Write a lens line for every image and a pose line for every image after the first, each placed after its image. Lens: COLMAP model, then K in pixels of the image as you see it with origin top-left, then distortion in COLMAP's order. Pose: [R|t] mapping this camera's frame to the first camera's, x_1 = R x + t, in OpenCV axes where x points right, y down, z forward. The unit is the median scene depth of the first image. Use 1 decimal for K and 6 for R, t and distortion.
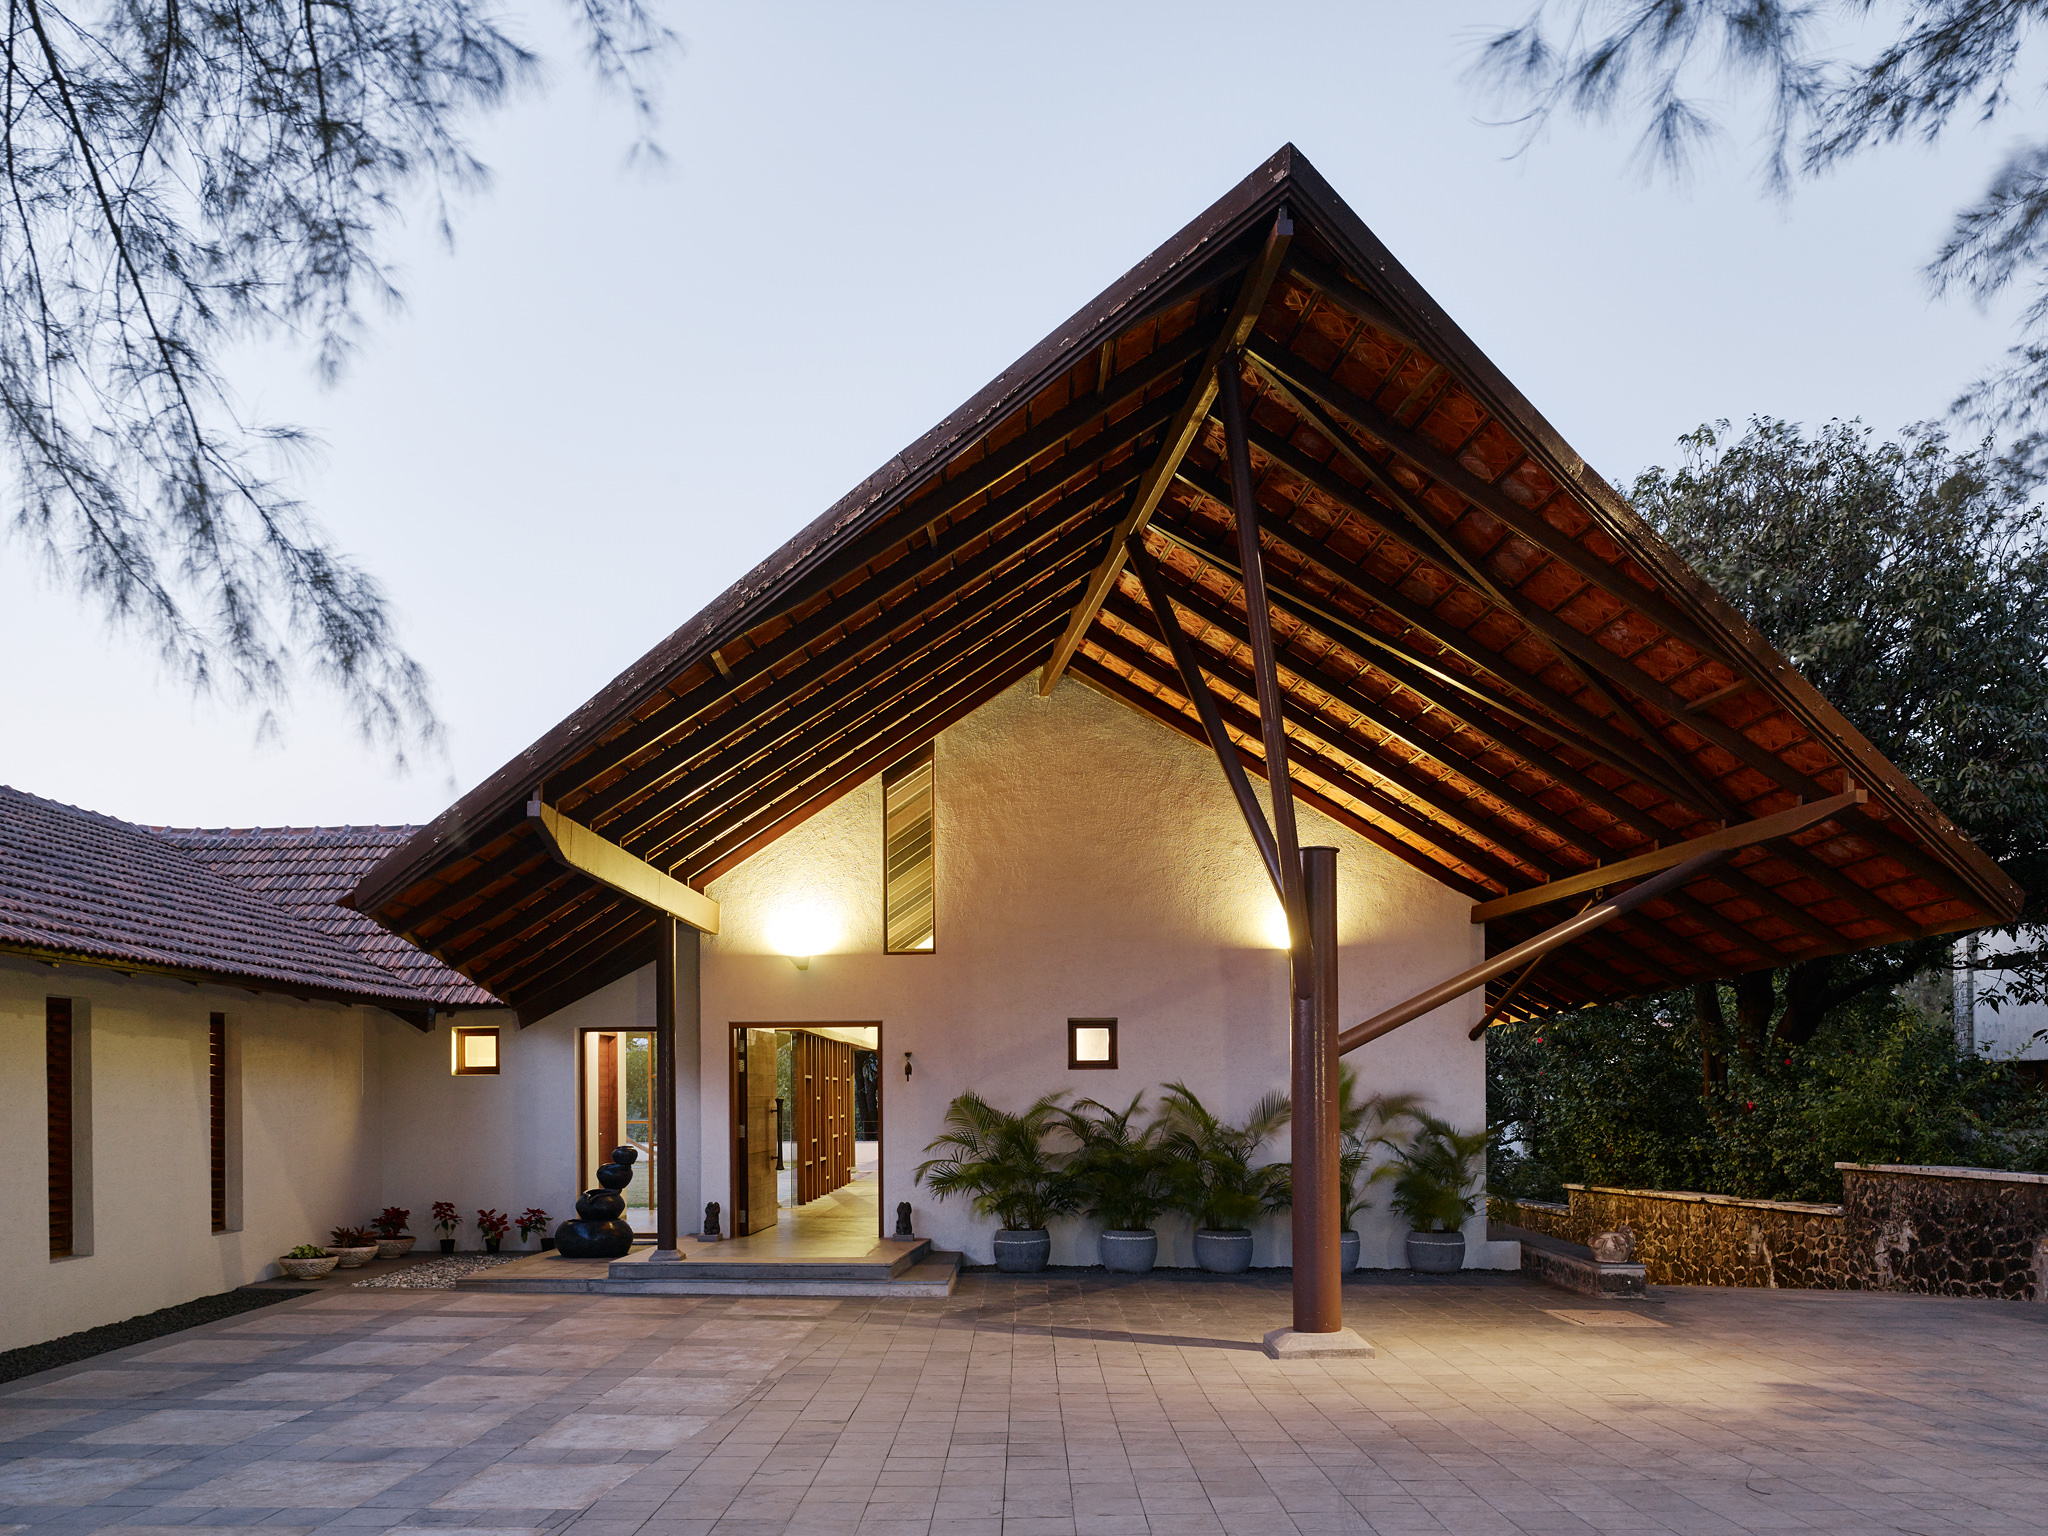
lens RADIAL K [[1536.5, 0, 1024.5], [0, 1536.5, 828.7], [0, 0, 1]] dist [-0.010594, 0.011131]
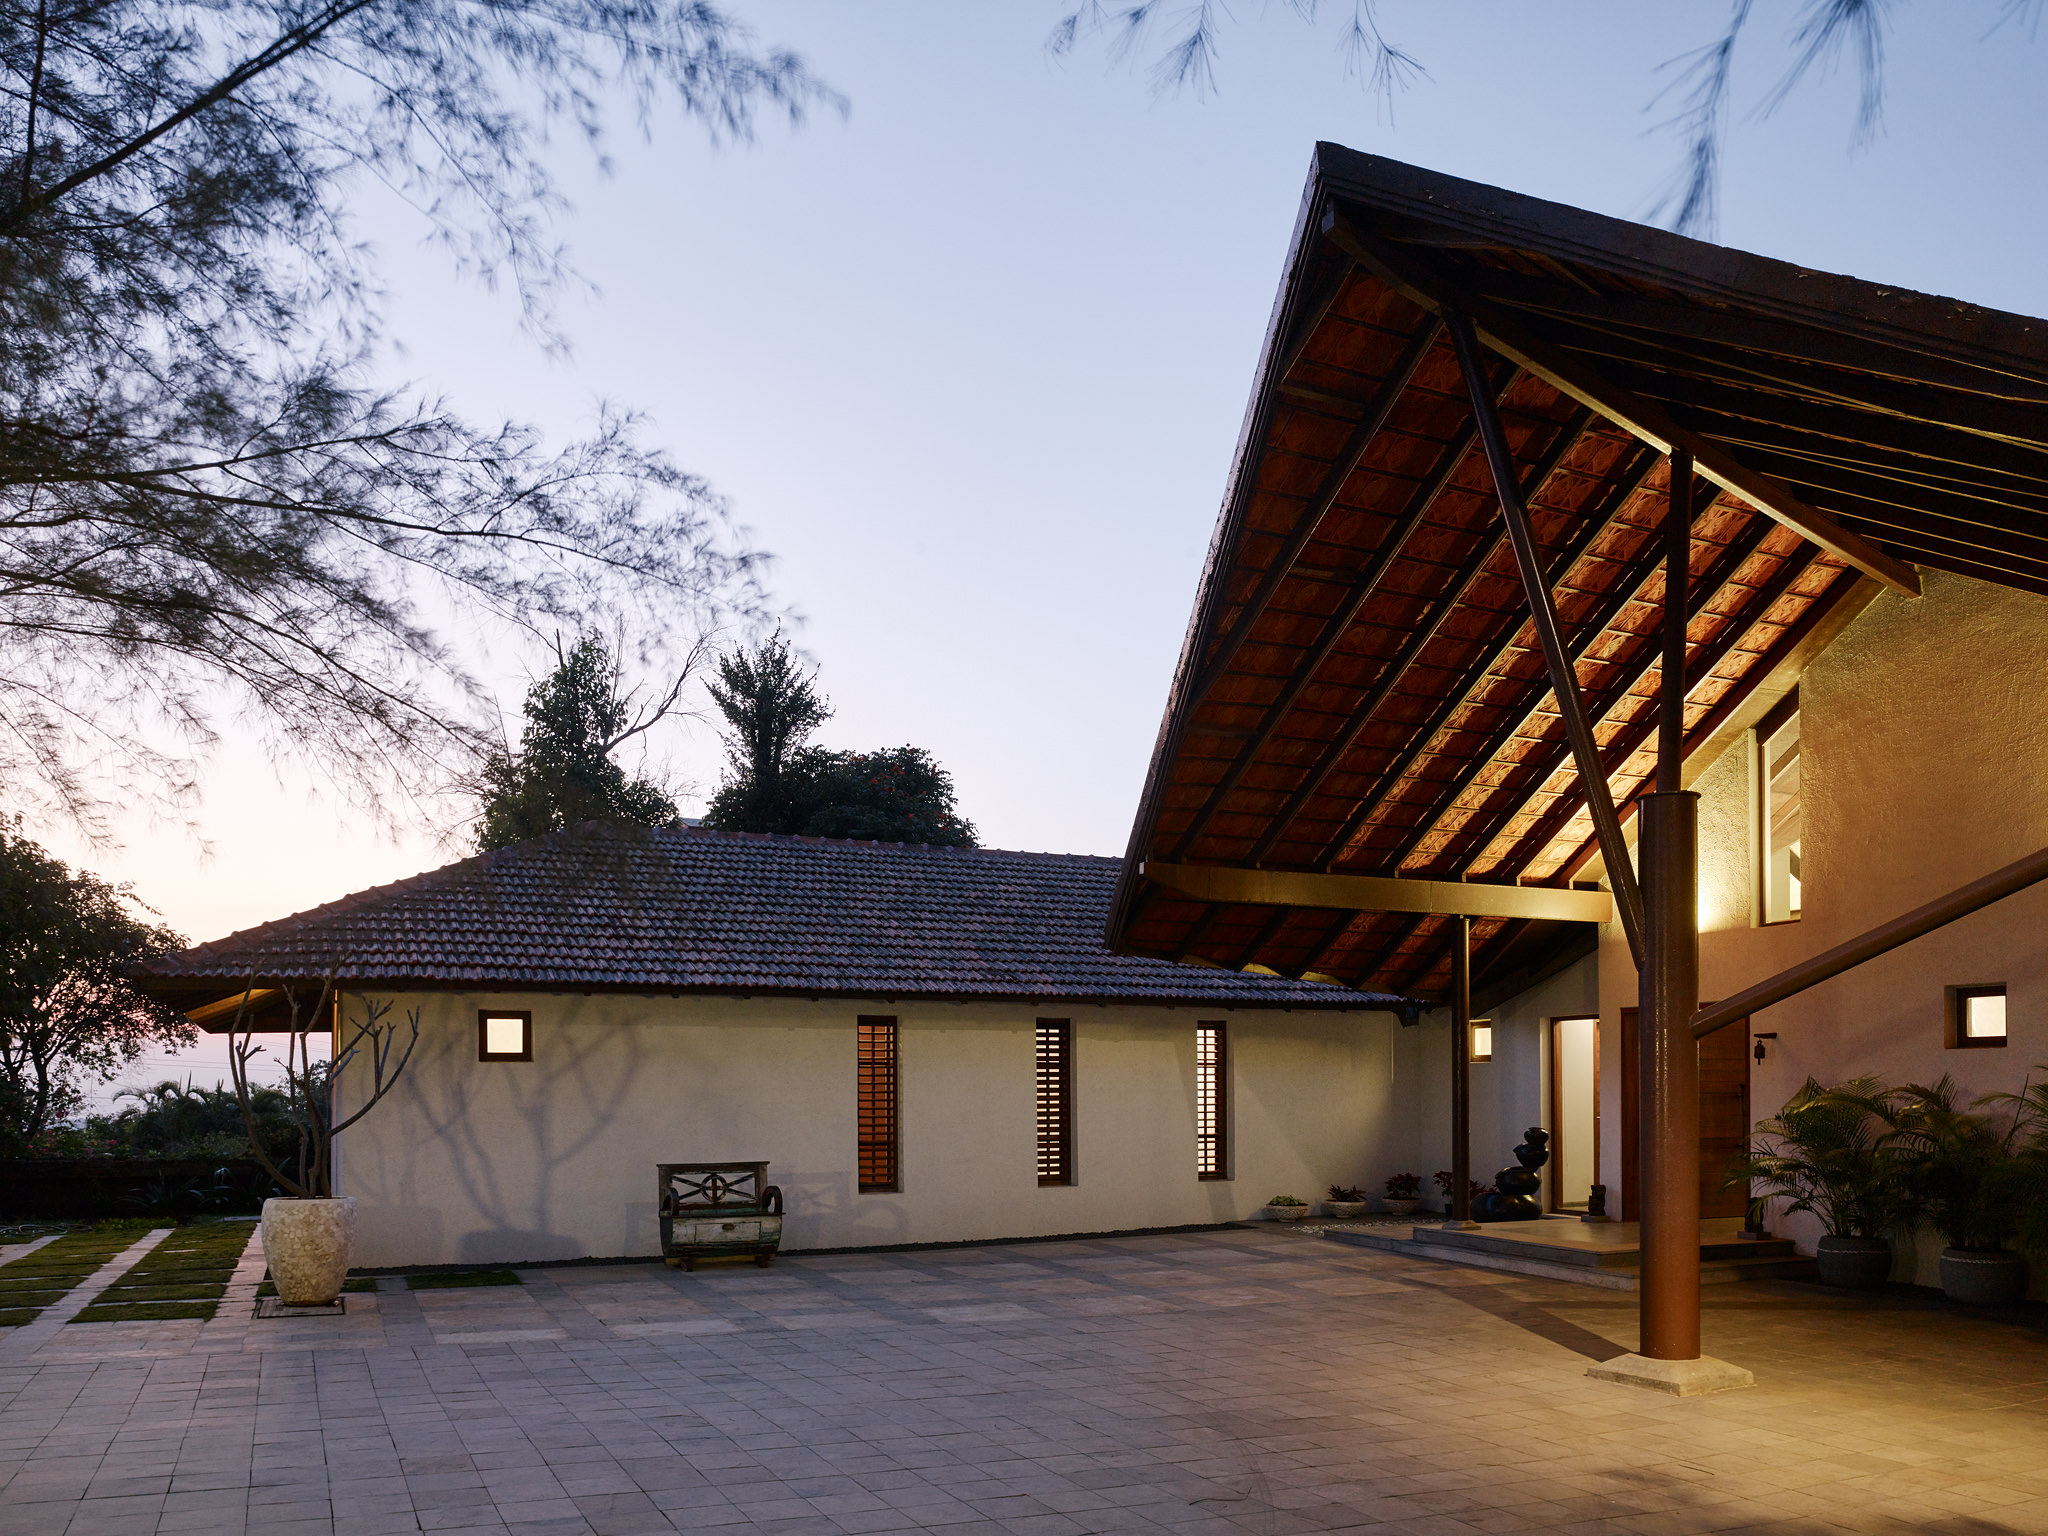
lens RADIAL K [[1602.3, 0, 1023.2], [0, 1602.3, 843.6], [0, 0, 1]] dist [-0.005313, 0.001606]
pose [[0.402648, -0.132851, -0.905663, 0.626374], [0.159520, 0.984456, -0.073488, 0.036847], [0.901348, -0.114881, 0.417582, 0.233971]]
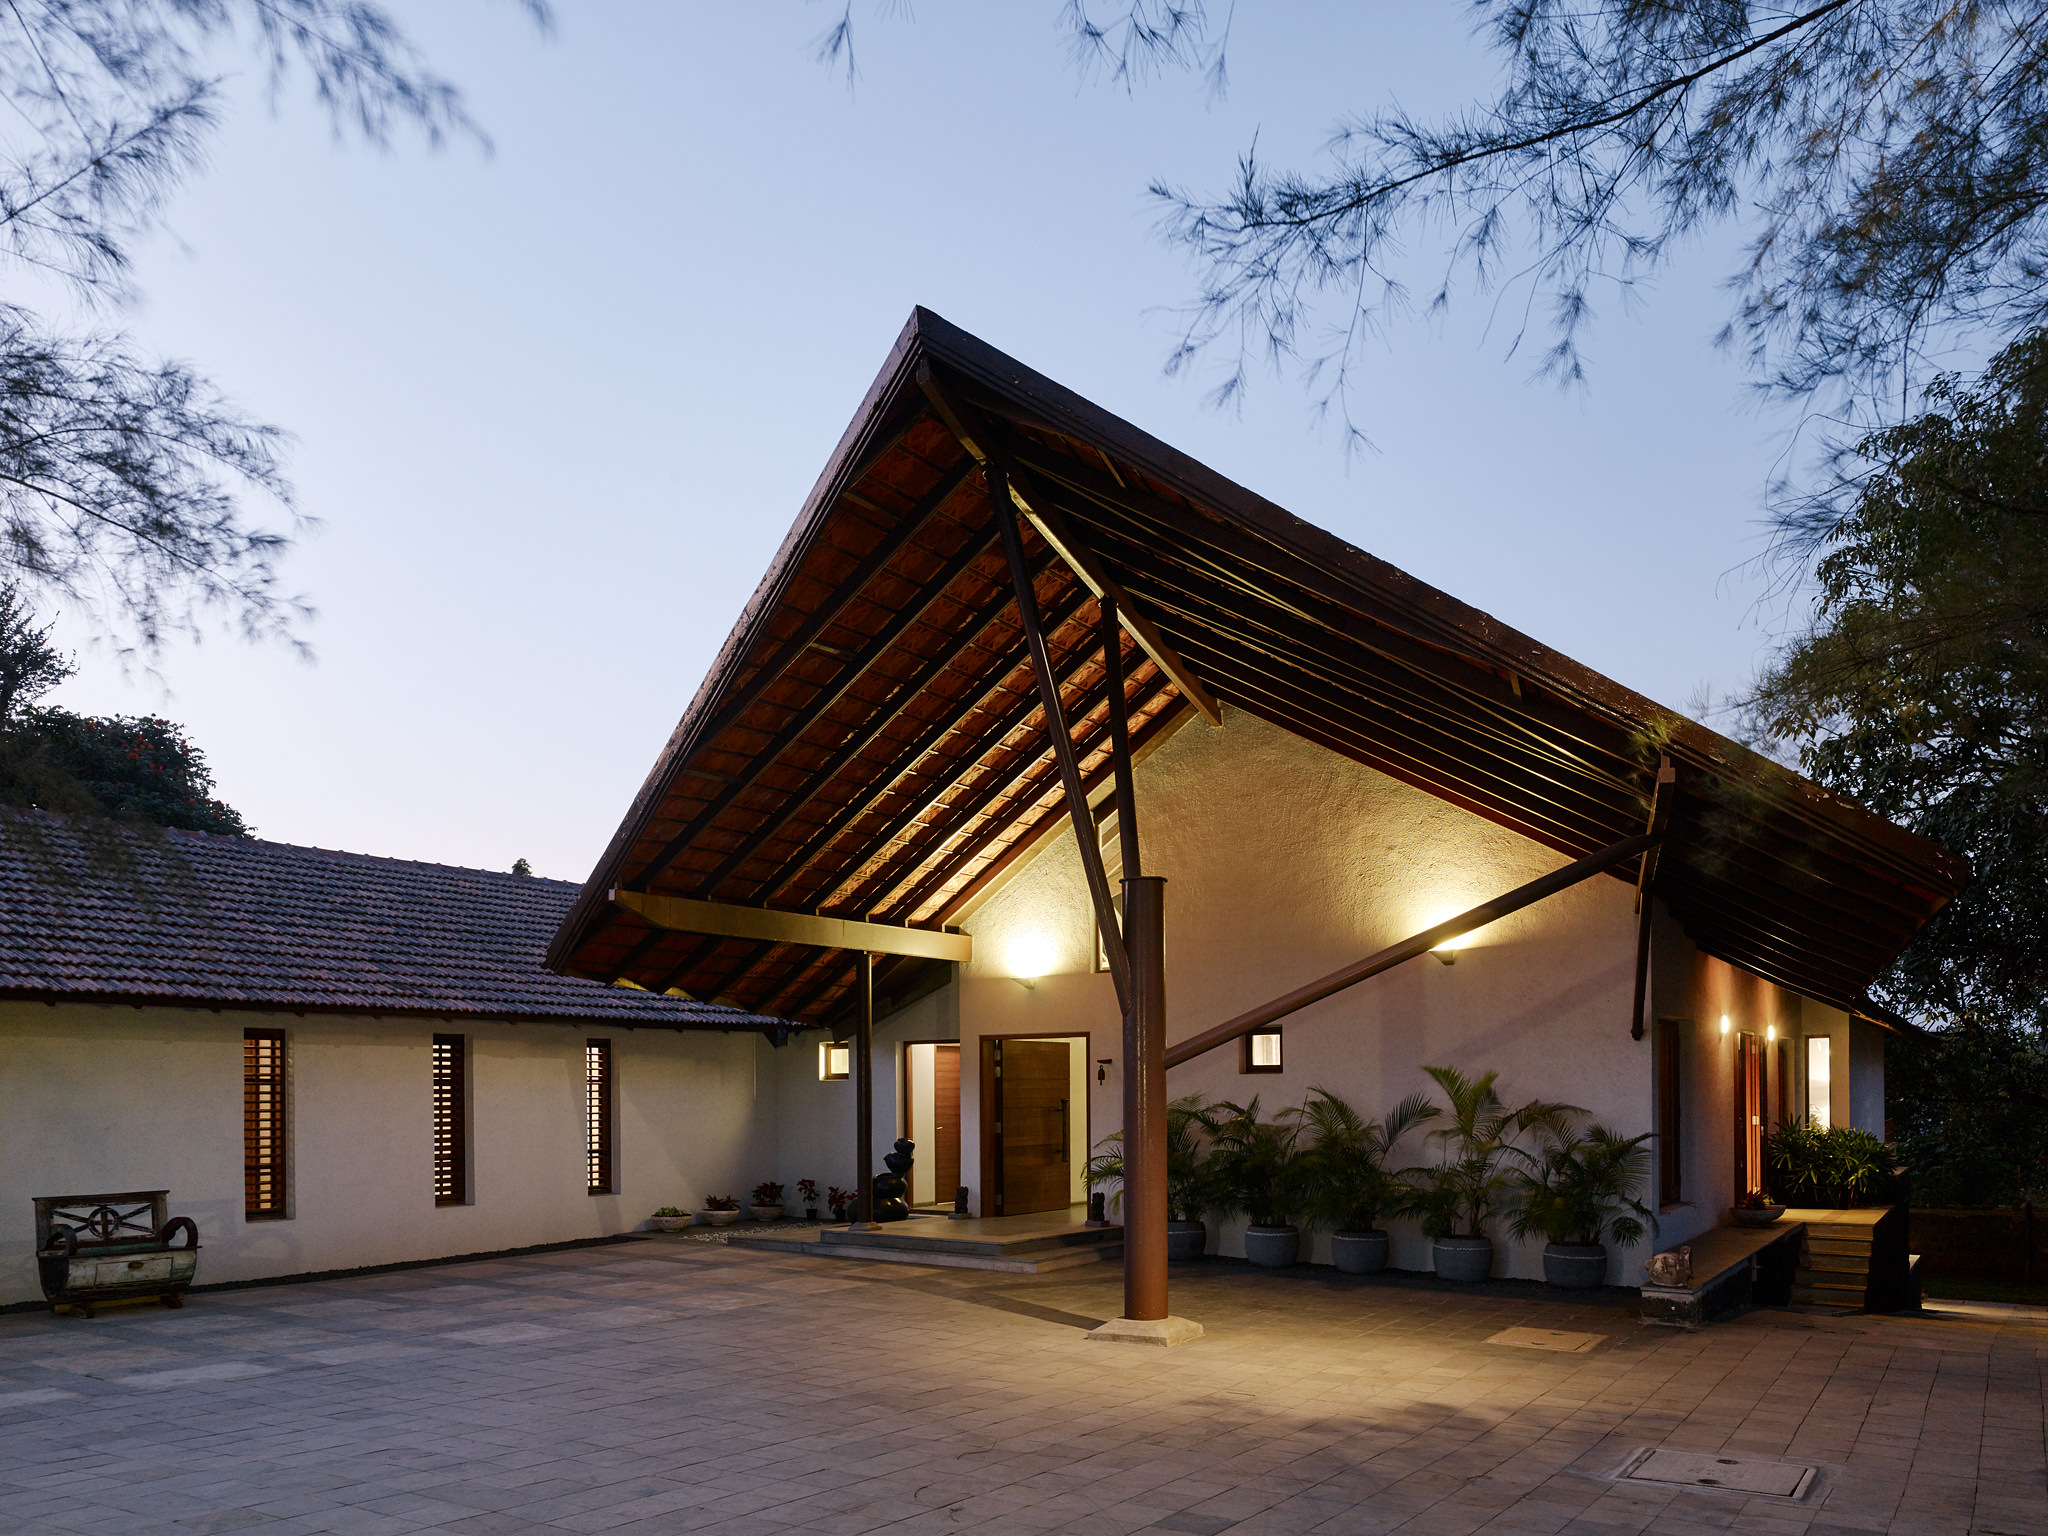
lens RADIAL K [[1580.8, 0, 1068.0], [0, 1580.8, 770.3], [0, 0, 1]] dist [-0.011219, 0.007595]
pose [[0.829899, -0.109204, -0.547121, 0.568848], [0.097352, 0.993957, -0.050724, -0.010193], [0.549354, -0.011167, 0.835515, 0.013862]]
